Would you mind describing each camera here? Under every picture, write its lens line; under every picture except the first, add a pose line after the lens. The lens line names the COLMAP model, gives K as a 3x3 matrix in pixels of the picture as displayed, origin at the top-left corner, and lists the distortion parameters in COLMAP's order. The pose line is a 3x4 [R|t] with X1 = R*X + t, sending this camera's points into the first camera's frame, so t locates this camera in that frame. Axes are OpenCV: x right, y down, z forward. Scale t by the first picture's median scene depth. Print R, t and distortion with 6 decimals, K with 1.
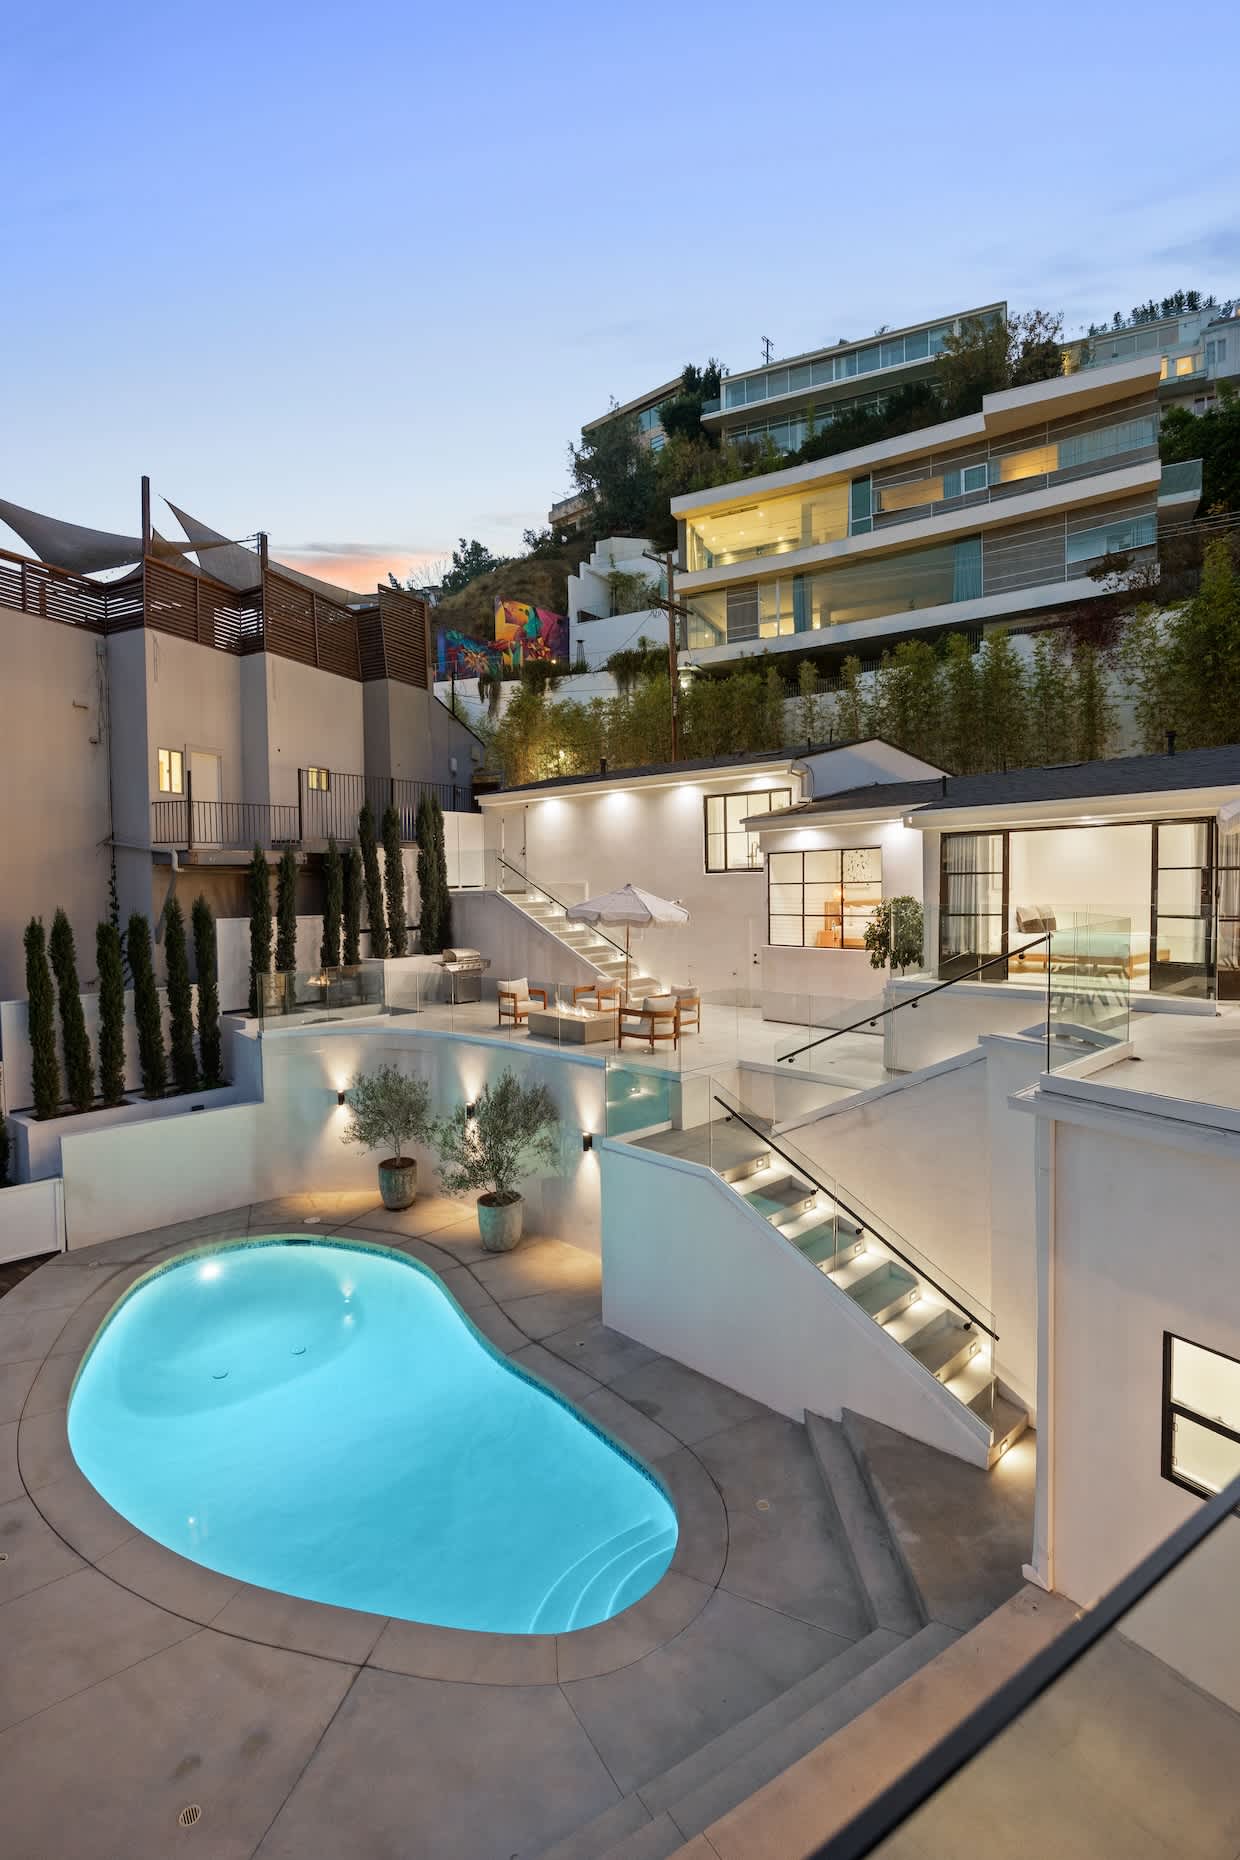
lens RADIAL K [[860.4, 0, 620.0], [0, 860.4, 930.0], [0, 0, 1]] dist [-0.036459, 0.001290]
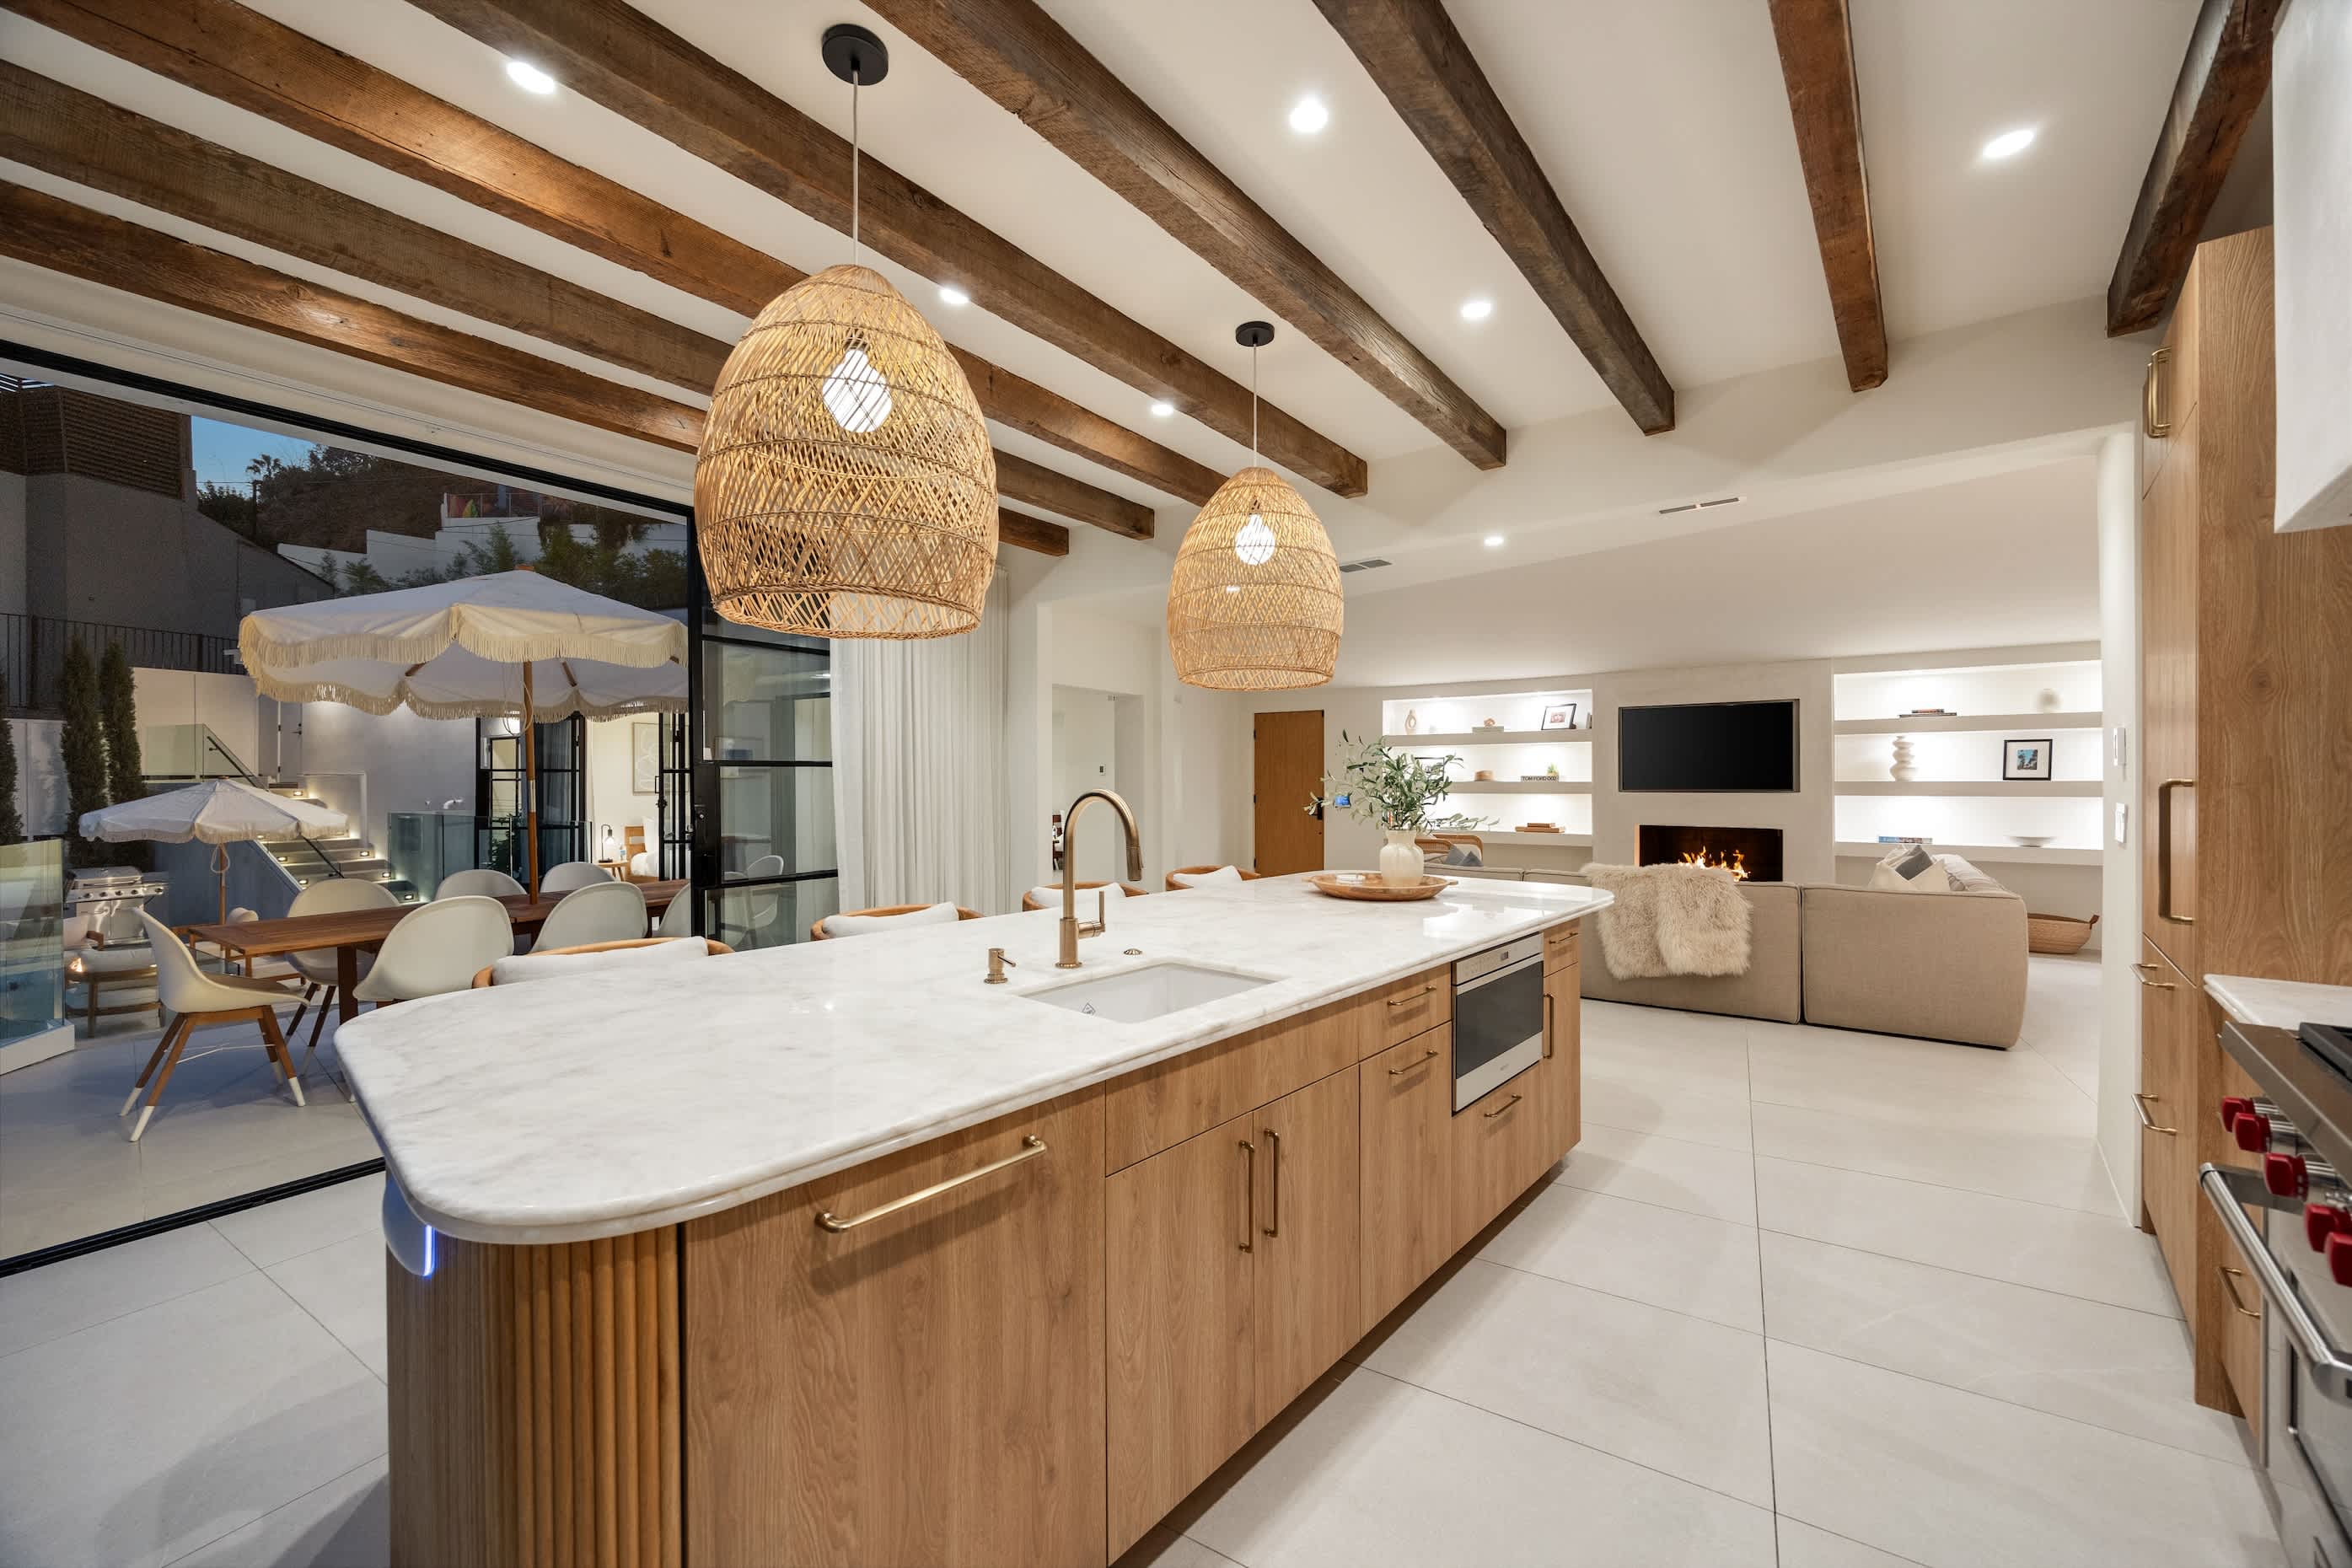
lens RADIAL K [[899.6, 0, 1176.0], [0, 899.6, 784.0], [0, 0, 1]] dist [-0.002834, -0.000281]
pose [[0.953657, 0.011069, 0.300692, 0.418842], [0.002155, 0.999046, -0.043611, -0.011779], [-0.300888, 0.042238, 0.952724, 0.060027]]
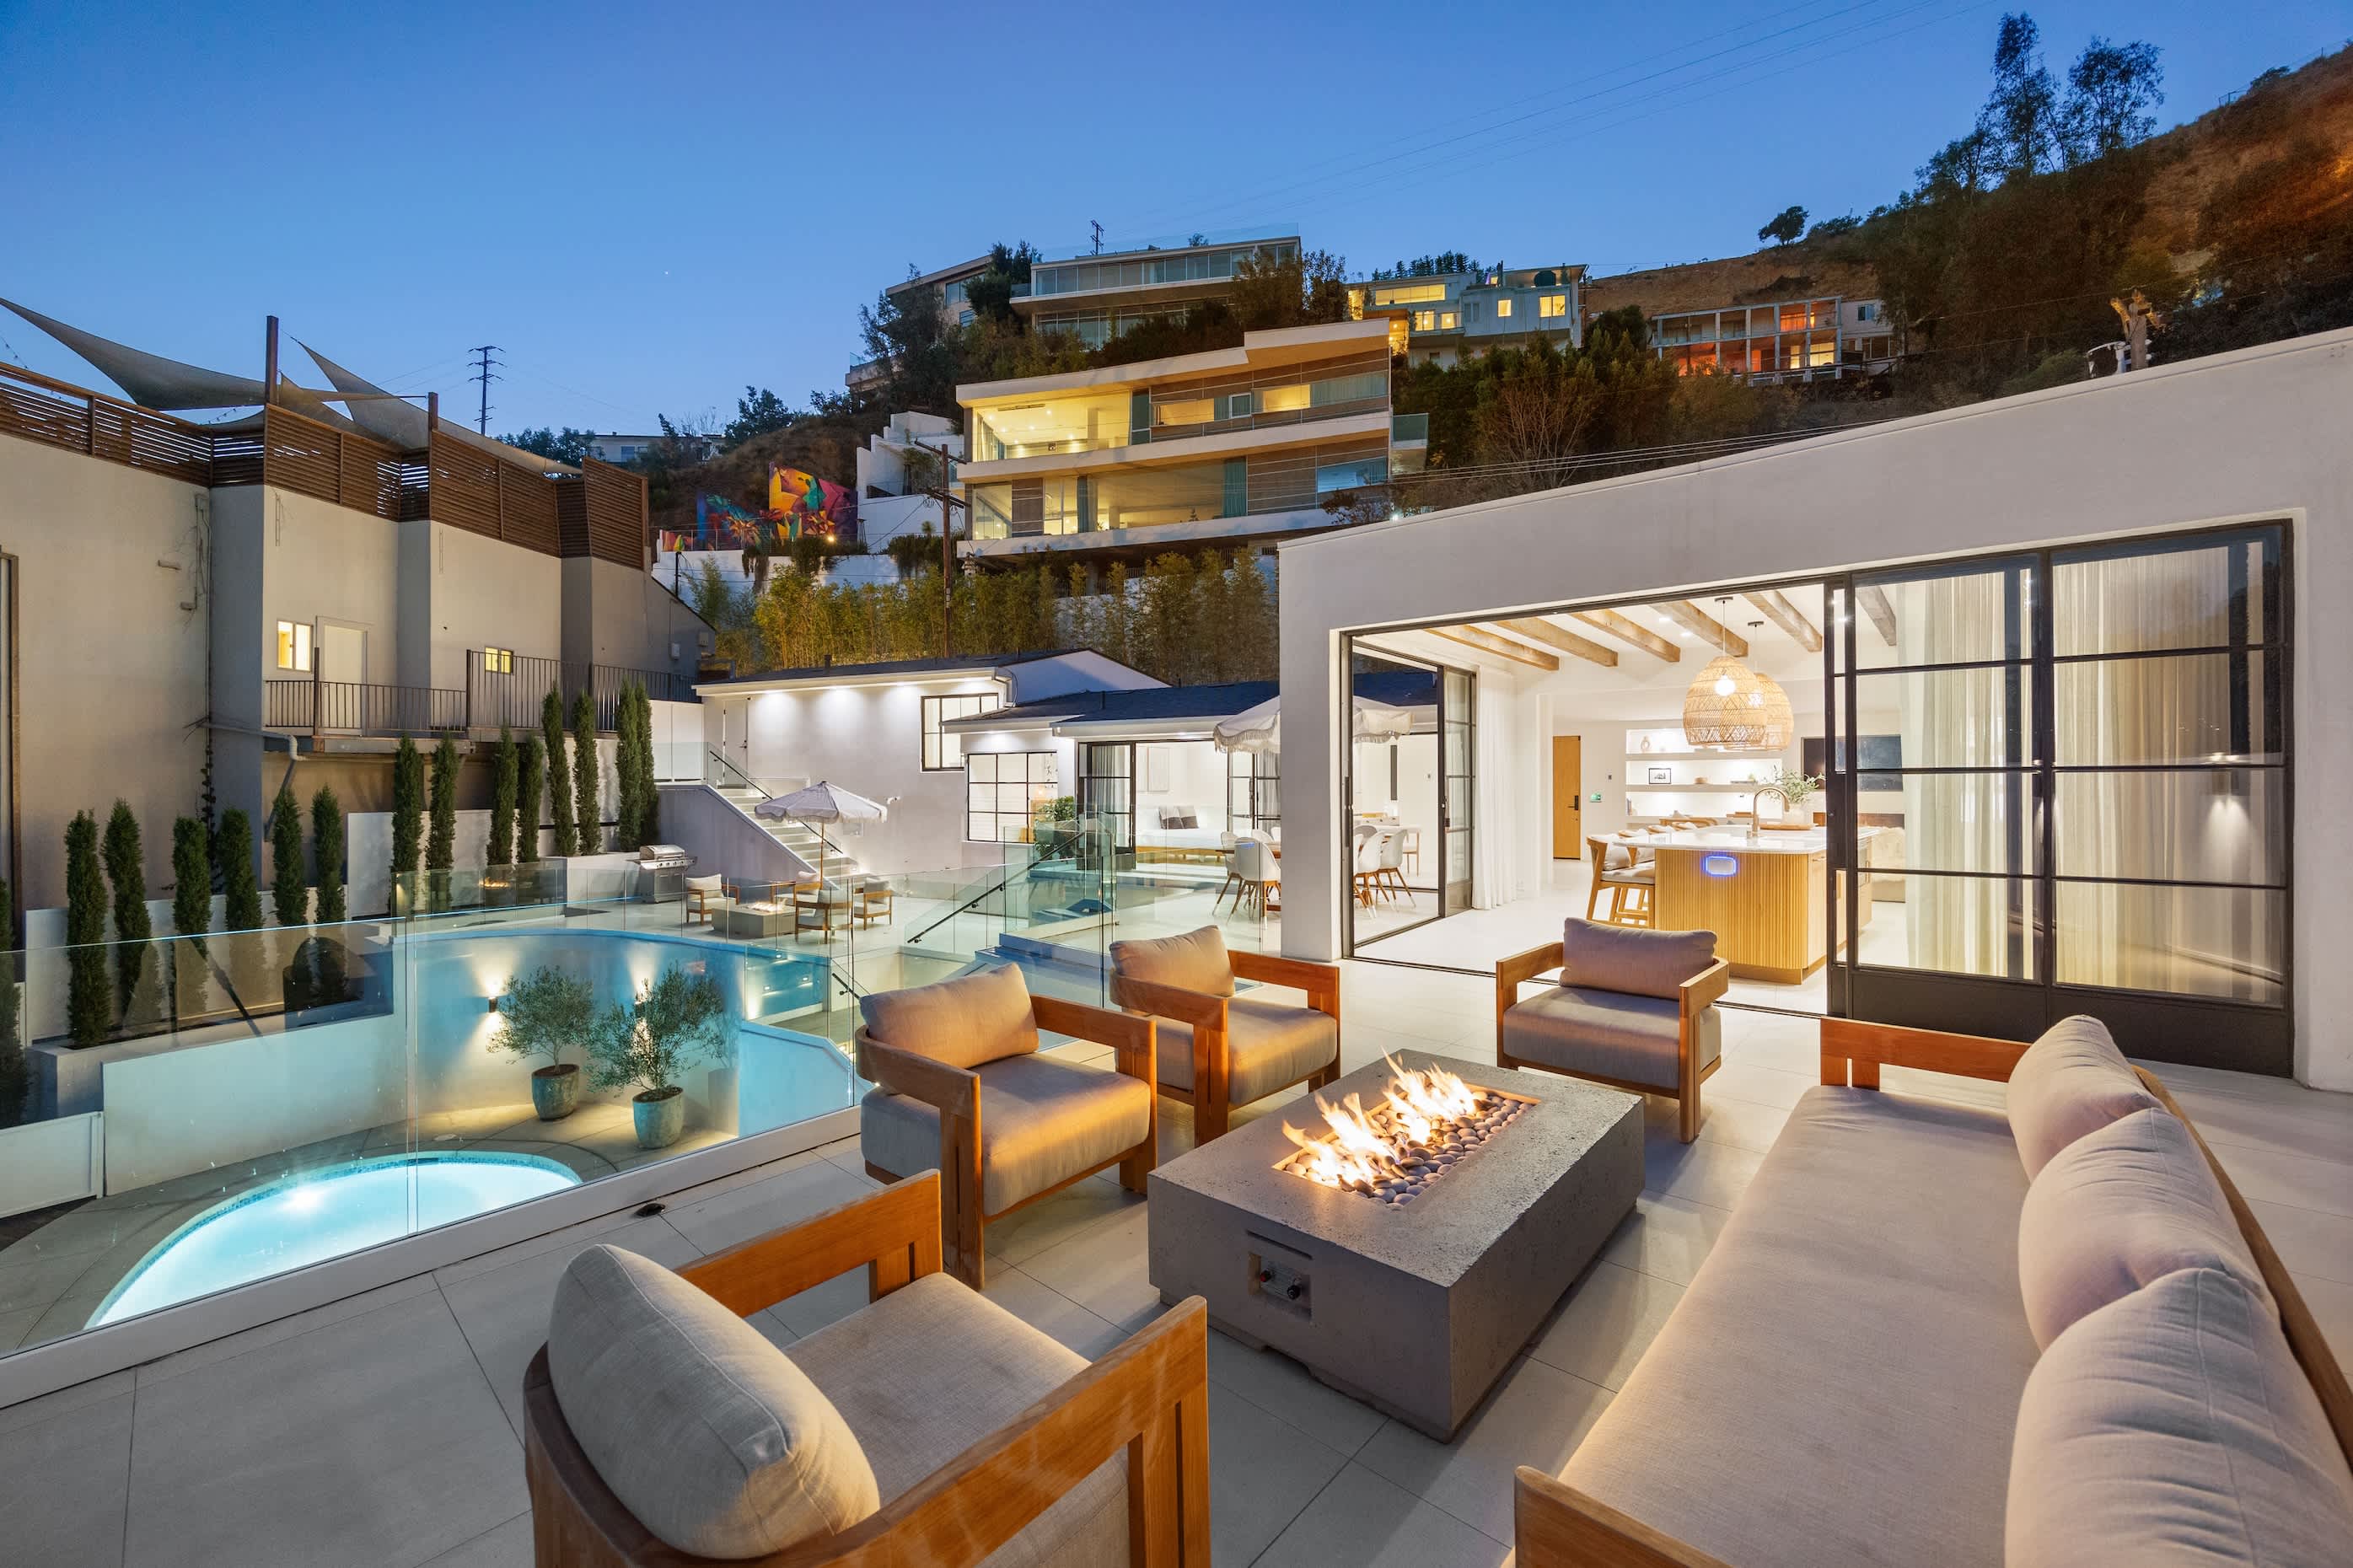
lens RADIAL K [[903.4, 0, 1196.4], [0, 903.4, 782.6], [0, 0, 1]] dist [-0.019503, 0.000555]
pose [[0.960929, 0.012503, 0.276514, 0.110078], [0.000591, 0.998884, -0.047221, -0.000568], [-0.276796, 0.045540, 0.959849, -0.125781]]
